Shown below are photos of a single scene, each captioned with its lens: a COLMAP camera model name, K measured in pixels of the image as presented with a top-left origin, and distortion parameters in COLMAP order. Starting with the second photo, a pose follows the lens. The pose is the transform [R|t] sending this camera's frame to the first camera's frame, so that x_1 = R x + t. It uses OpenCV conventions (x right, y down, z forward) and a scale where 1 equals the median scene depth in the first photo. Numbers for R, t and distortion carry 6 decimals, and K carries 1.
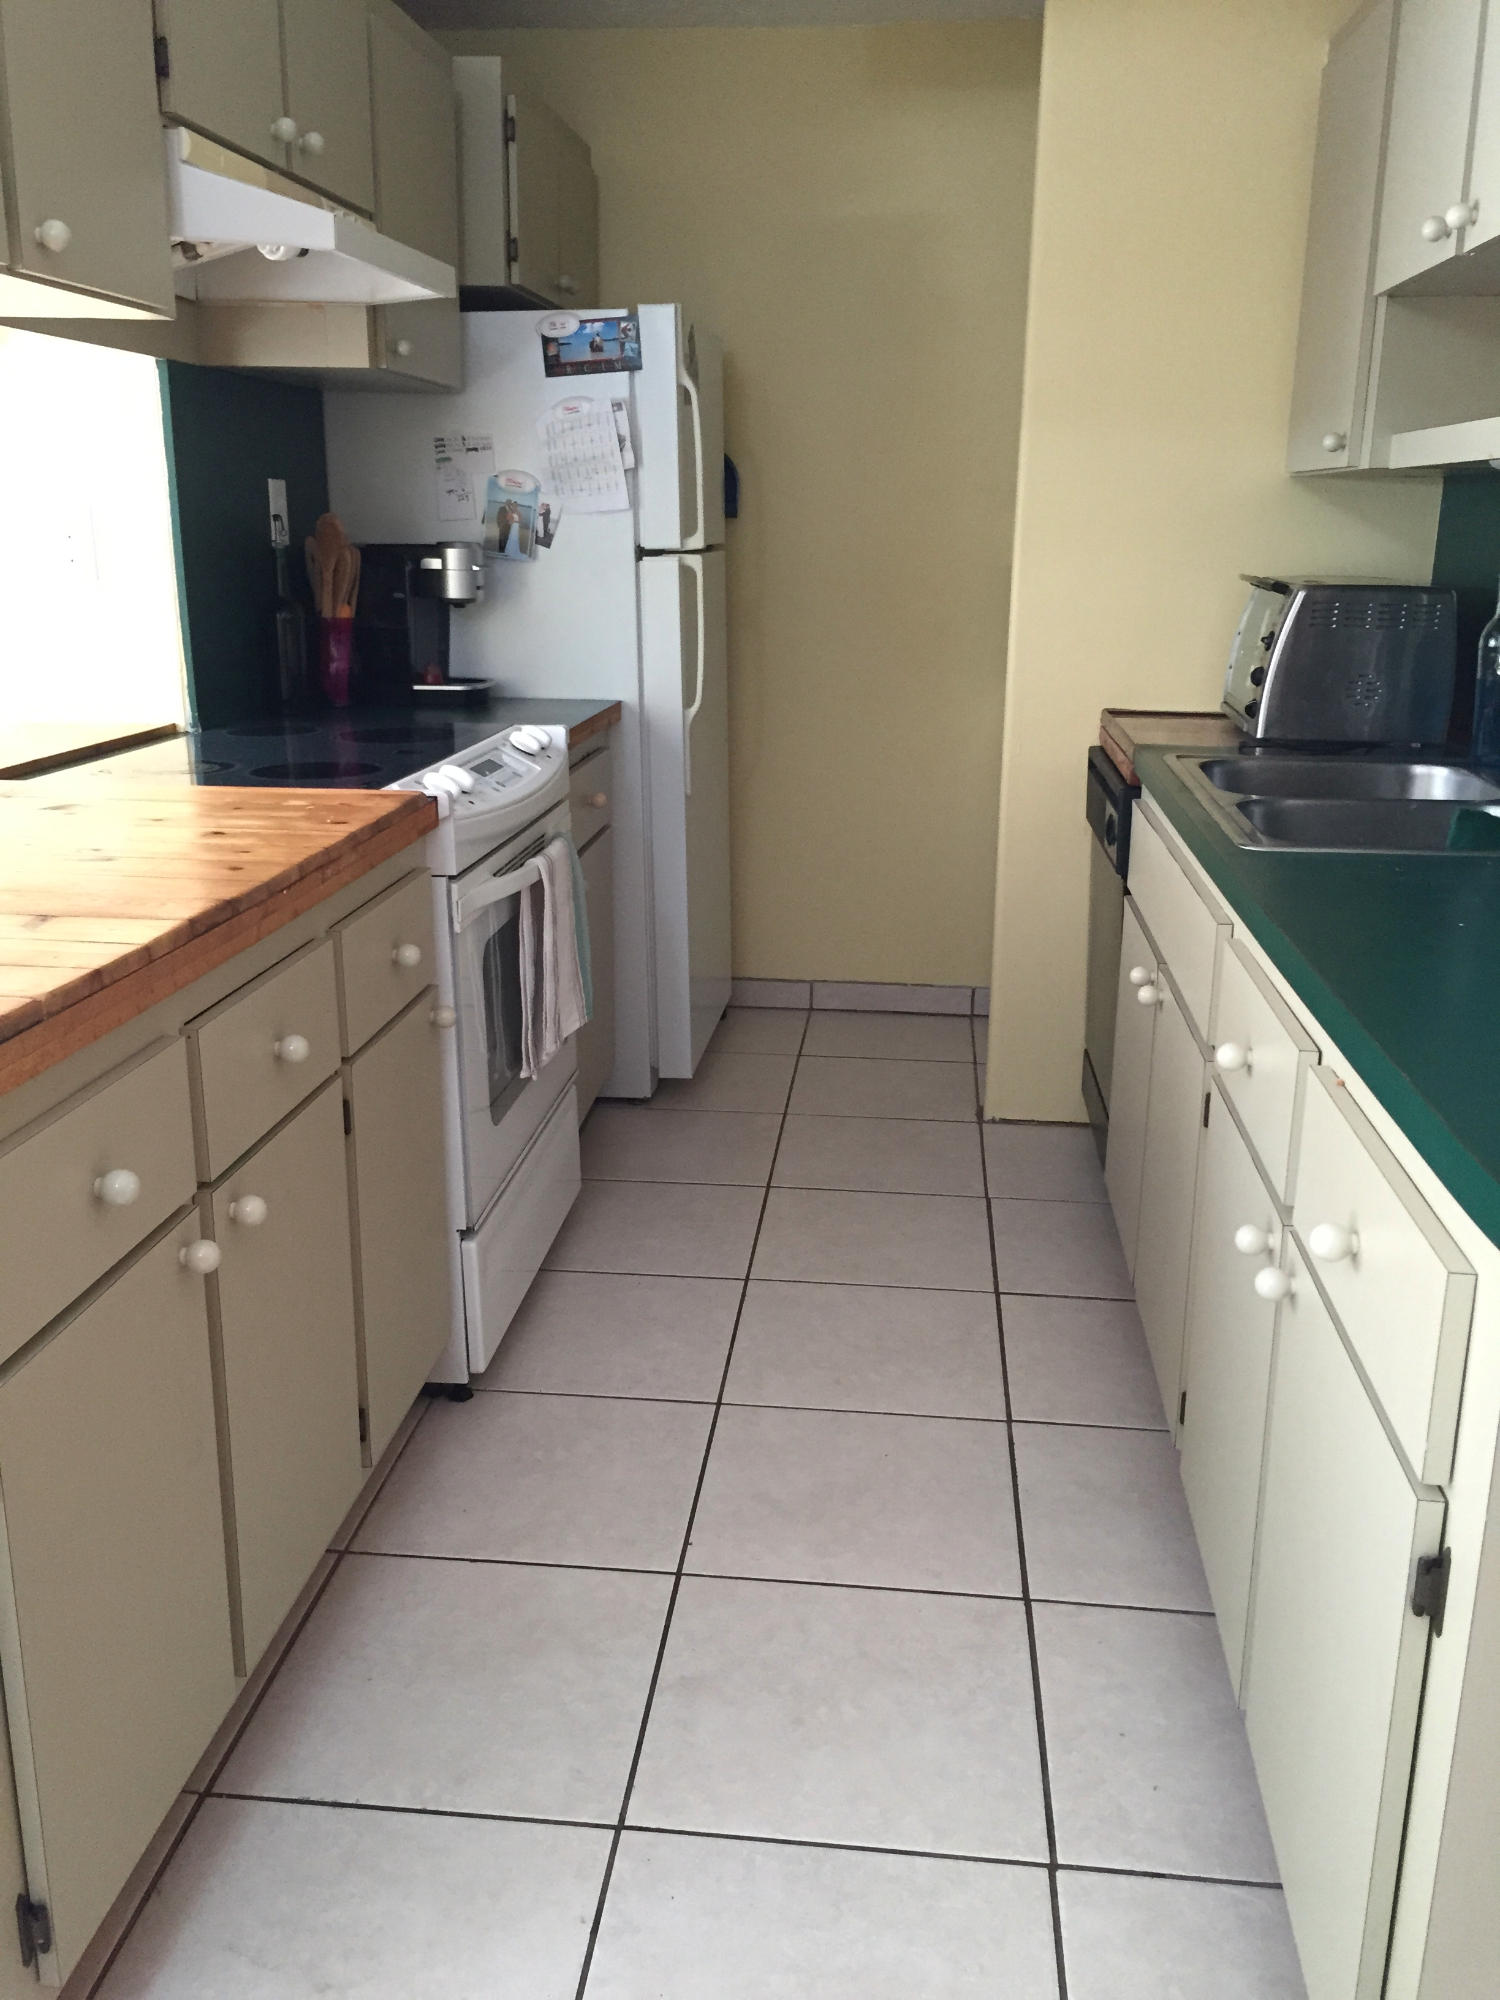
lens RADIAL K [[1708.5, 0, 750.0], [0, 1708.5, 1000.0], [0, 0, 1]] dist [0.080715, -0.093503]
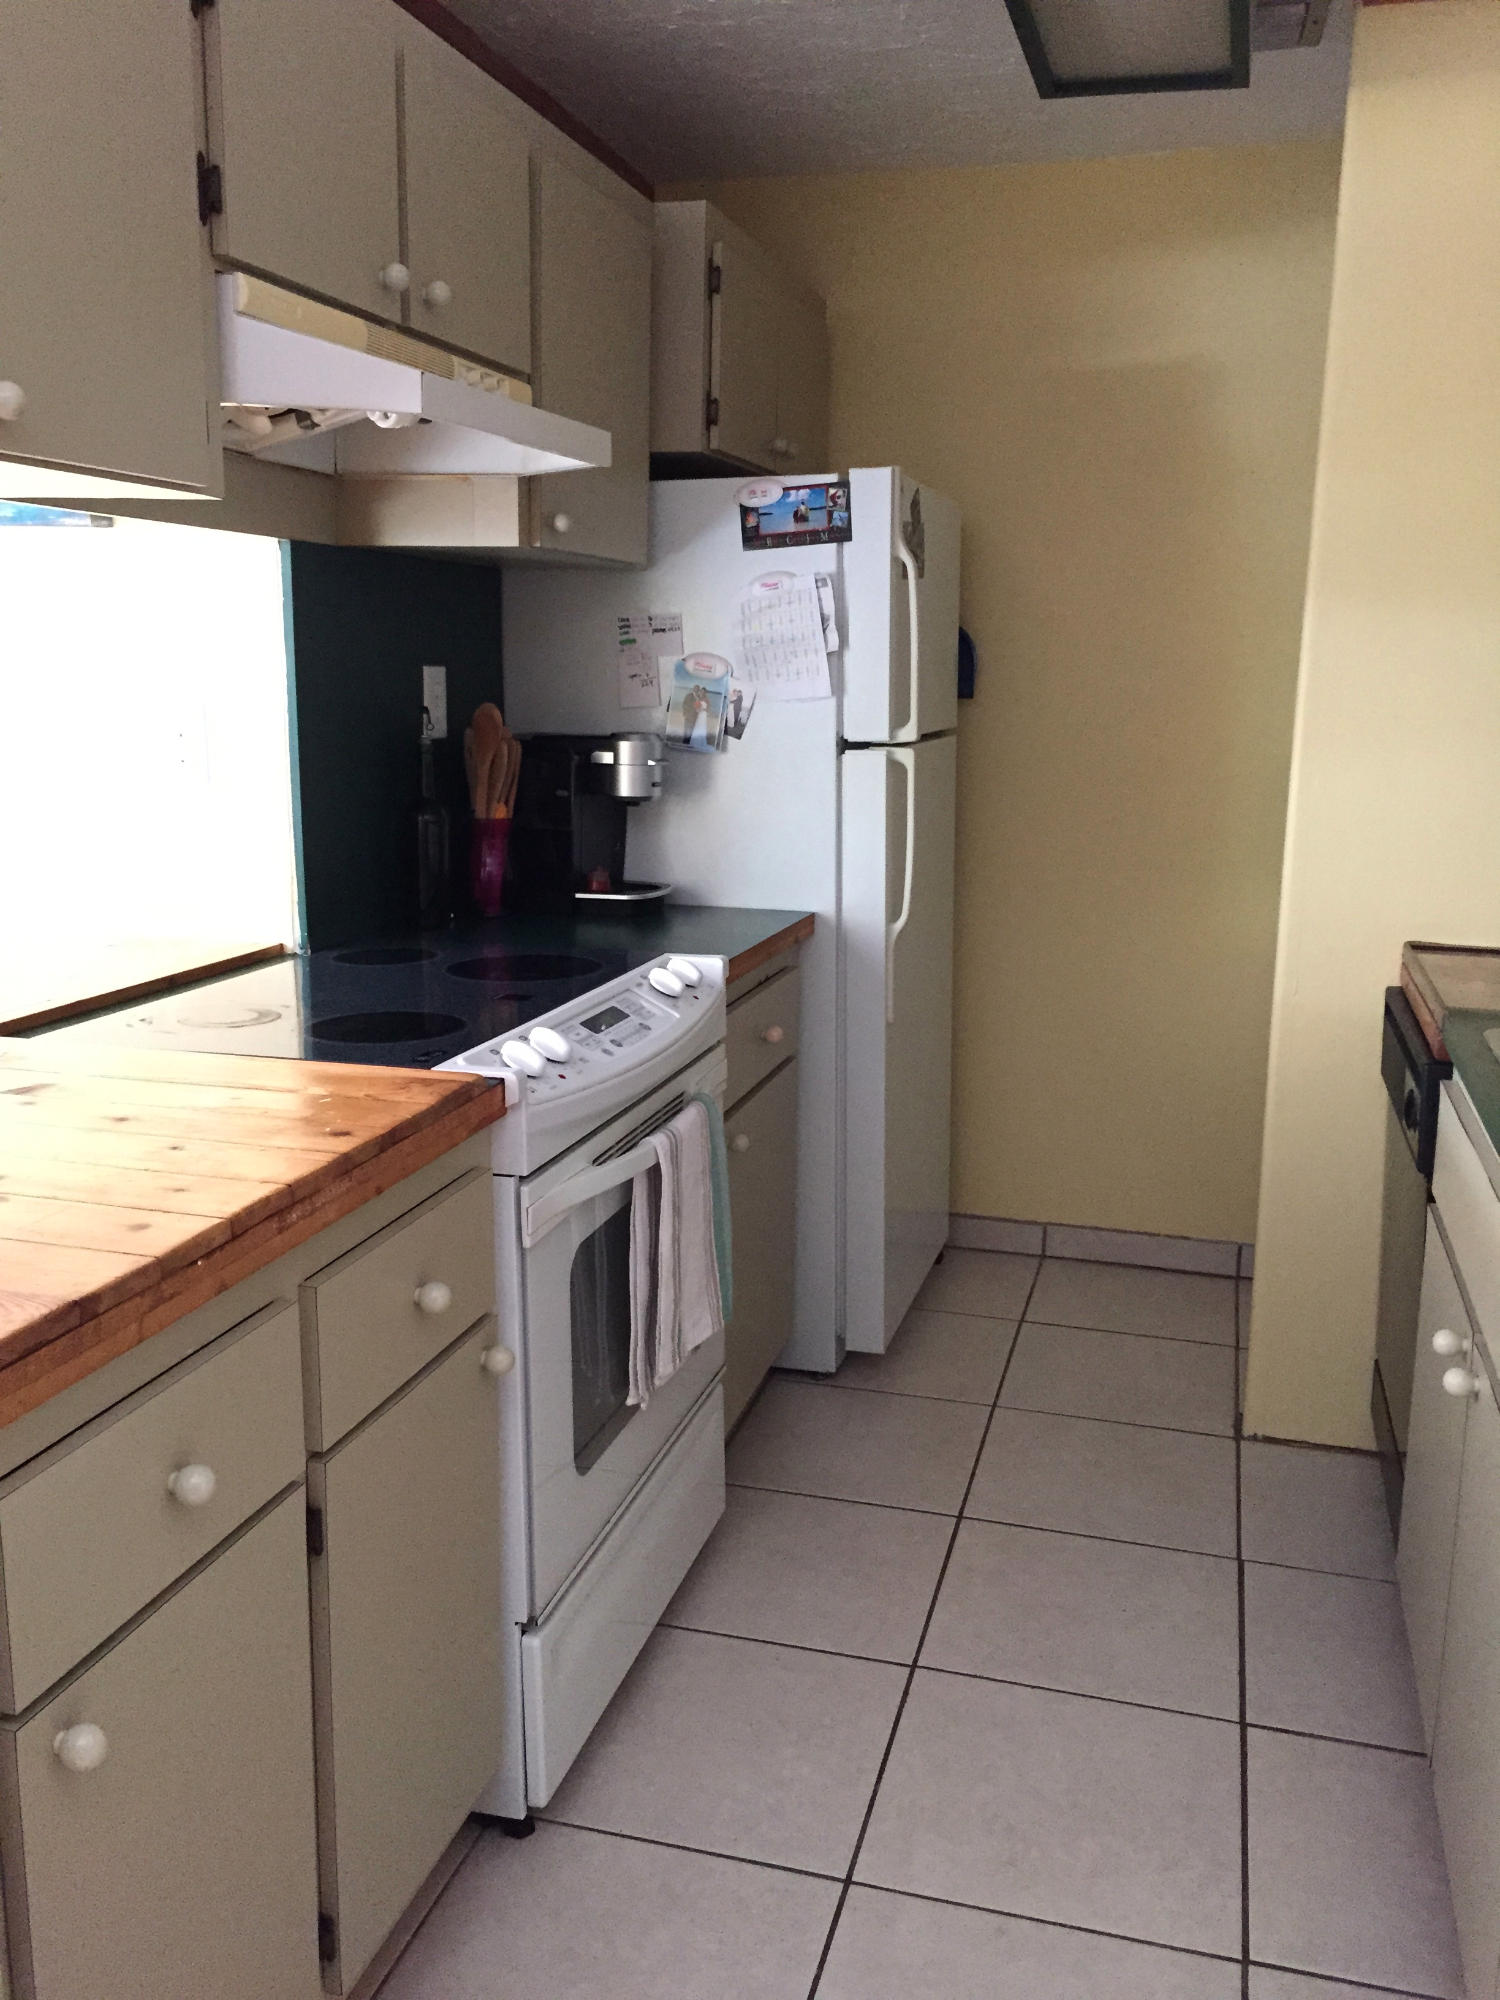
lens RADIAL K [[1708.5, 0, 750.0], [0, 1708.5, 1000.0], [0, 0, 1]] dist [0.080715, -0.093503]
pose [[0.985633, 0.035844, -0.165053, 0.039101], [-0.049122, 0.995814, -0.077077, -0.067865], [0.161599, 0.084077, 0.983268, 0.164499]]
